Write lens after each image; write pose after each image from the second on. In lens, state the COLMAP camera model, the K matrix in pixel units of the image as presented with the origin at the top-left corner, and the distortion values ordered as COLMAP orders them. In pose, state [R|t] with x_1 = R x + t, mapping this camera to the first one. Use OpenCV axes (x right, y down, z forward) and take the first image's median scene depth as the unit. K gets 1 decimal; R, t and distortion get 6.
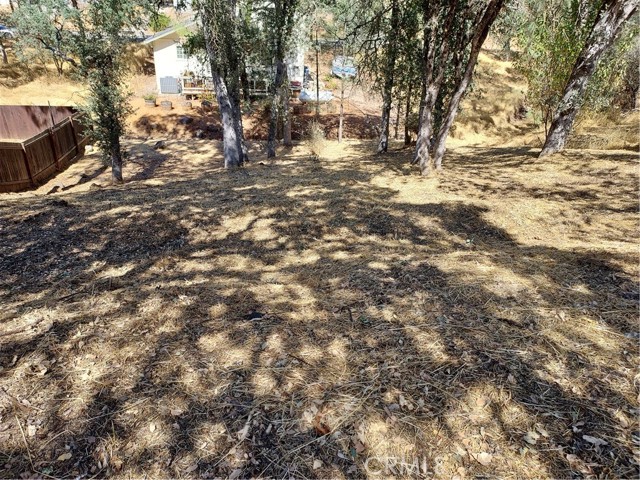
lens RADIAL K [[435.7, 0, 309.0], [0, 435.7, 236.8], [0, 0, 1]] dist [0.000007, 0.011786]
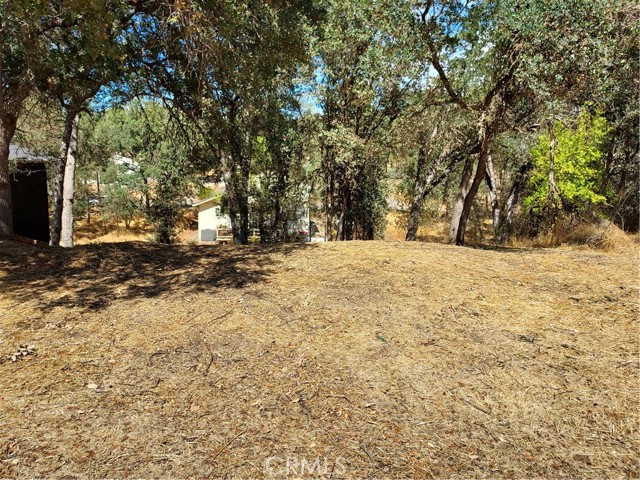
lens RADIAL K [[435.7, 0, 317.8], [0, 435.7, 241.6], [0, 0, 1]] dist [0.000007, 0.011786]
pose [[0.998542, -0.010169, -0.053019, 0.096843], [-0.008350, 0.941186, -0.337785, 0.131783], [0.053335, 0.337735, 0.939729, -0.251964]]
